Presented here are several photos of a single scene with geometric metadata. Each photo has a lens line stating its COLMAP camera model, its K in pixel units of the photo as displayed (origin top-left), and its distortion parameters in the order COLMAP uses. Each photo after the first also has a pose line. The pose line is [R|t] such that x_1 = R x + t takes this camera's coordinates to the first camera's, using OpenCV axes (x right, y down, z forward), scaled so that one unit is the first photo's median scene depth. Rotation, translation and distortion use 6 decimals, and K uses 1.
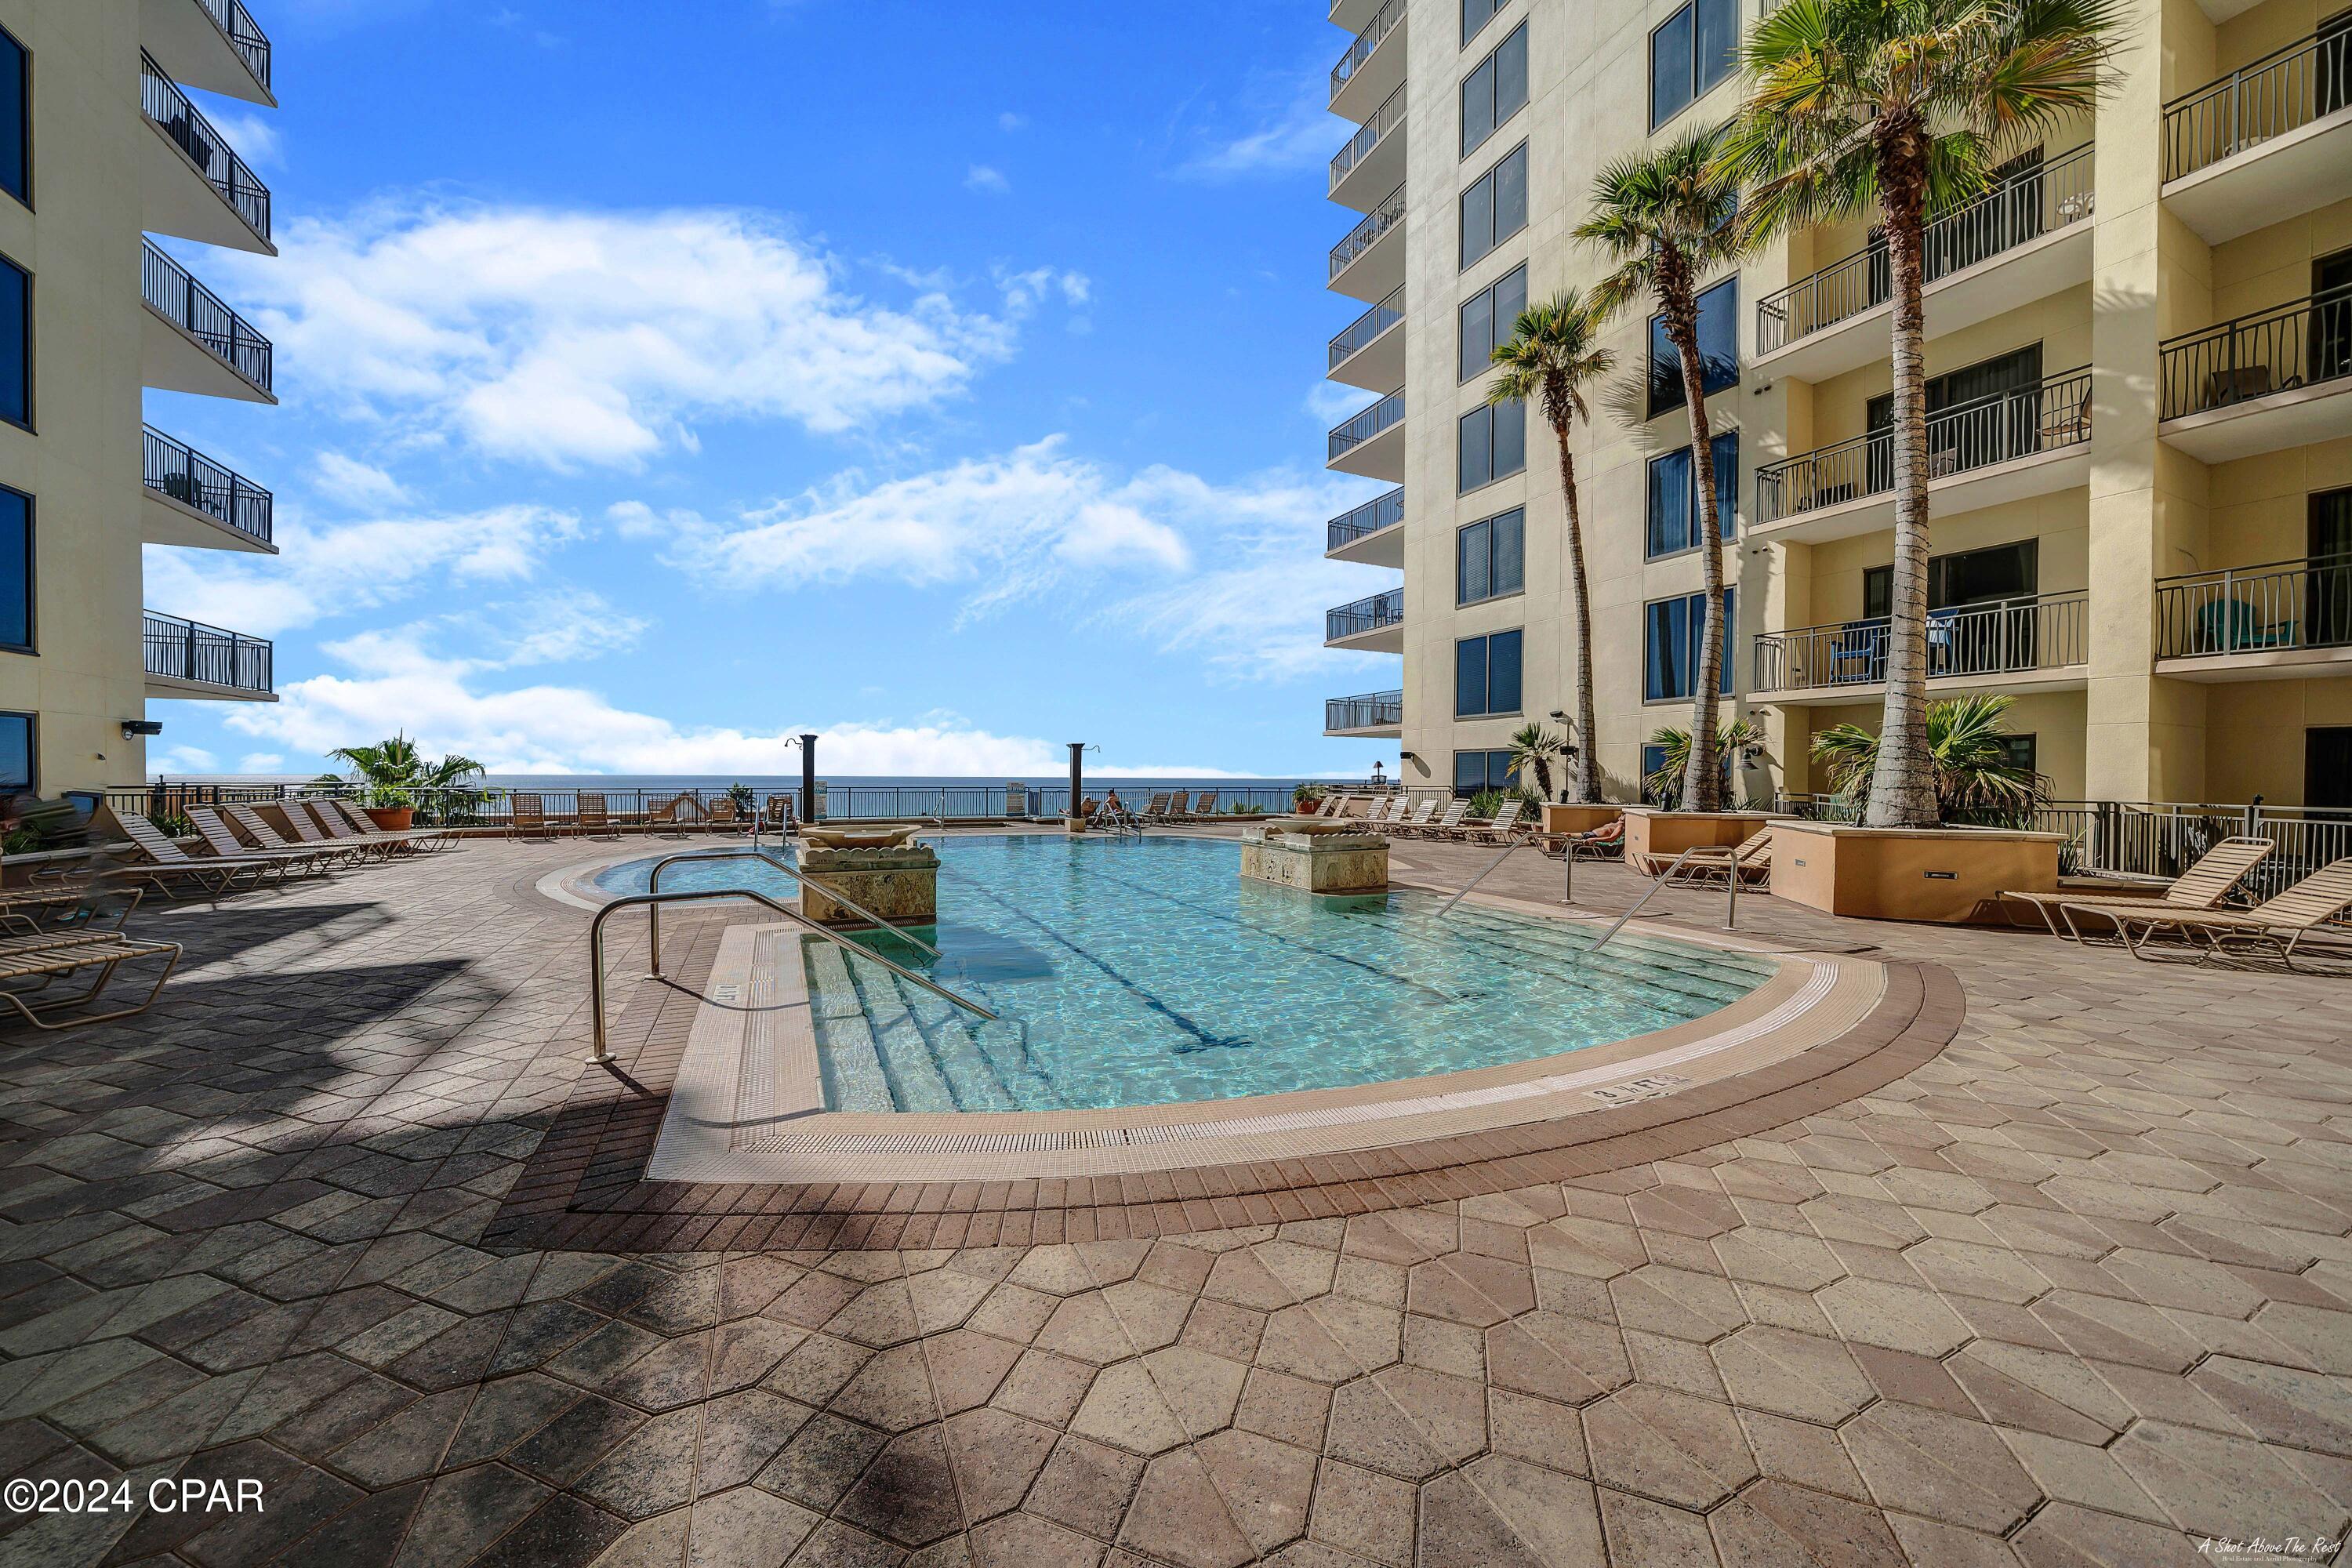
lens RADIAL K [[823.3, 0, 1160.4], [0, 823.3, 793.2], [0, 0, 1]] dist [-0.003579, 0.000122]
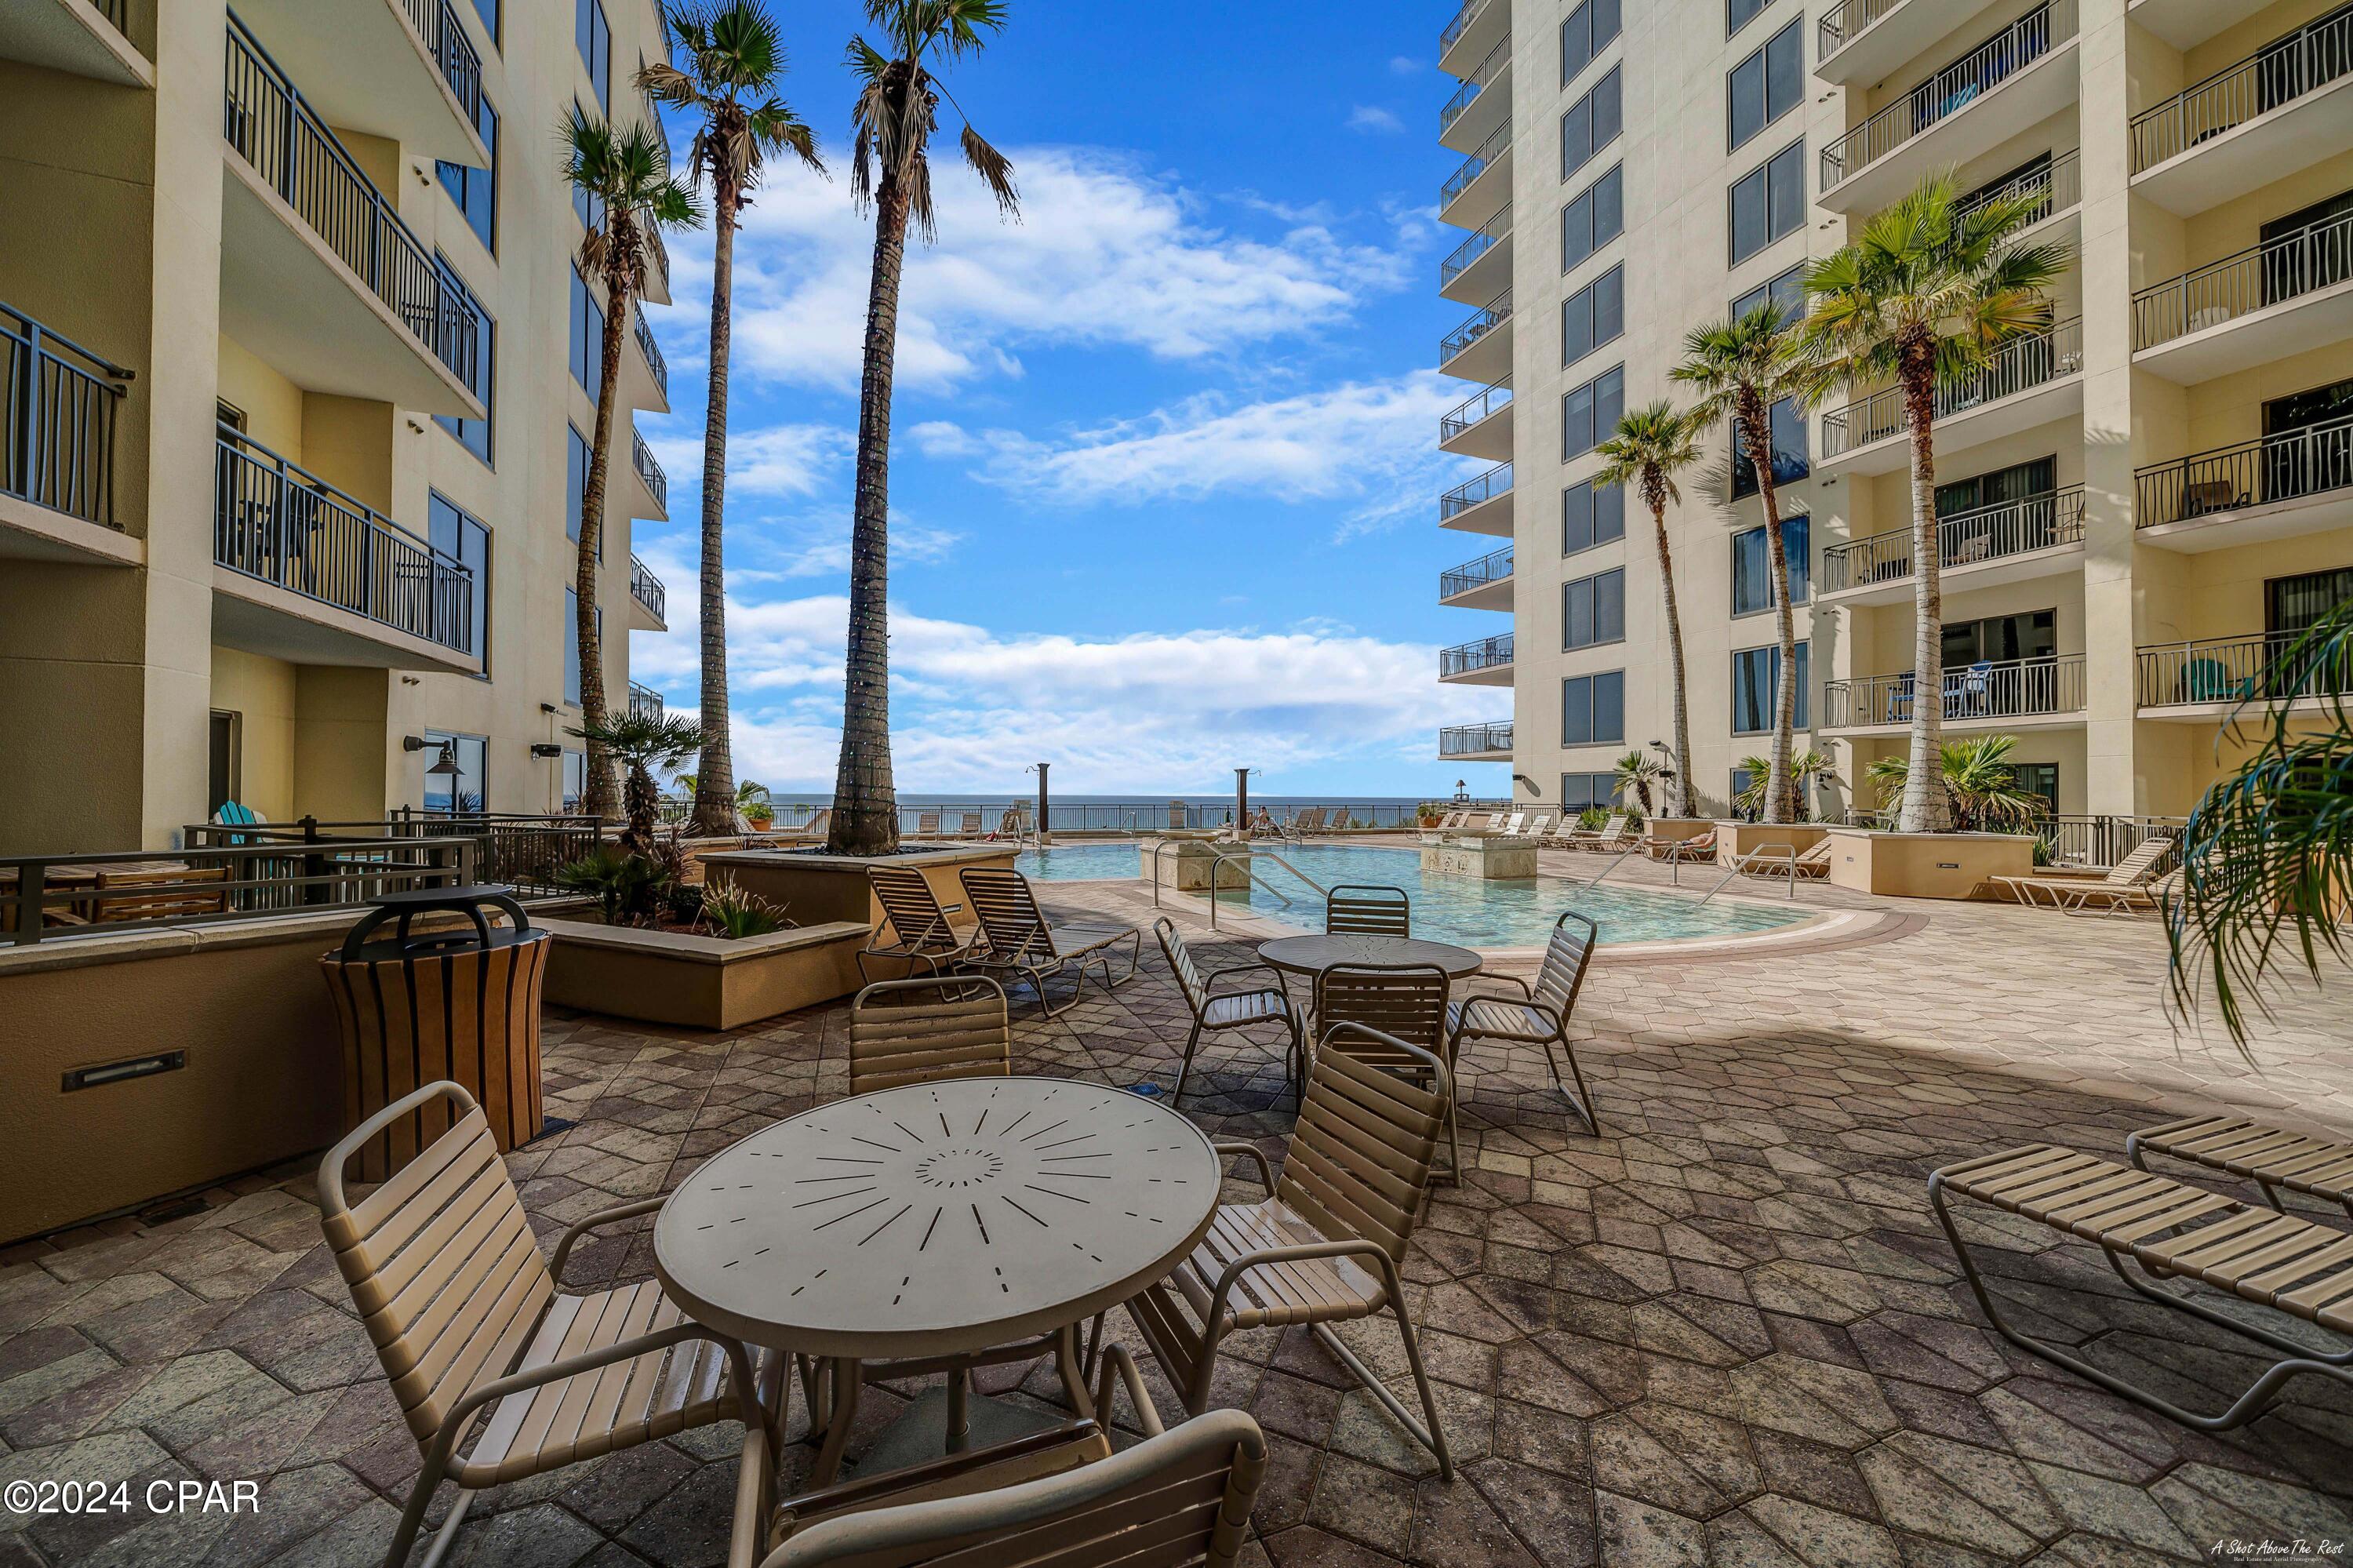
lens RADIAL K [[823.6, 0, 1164.1], [0, 823.6, 791.0], [0, 0, 1]] dist [-0.003579, 0.000122]
pose [[0.997094, 0.000027, -0.076181, -0.170795], [-0.001883, 0.999703, -0.024294, 0.003897], [0.076158, 0.024367, 0.996798, -0.299515]]
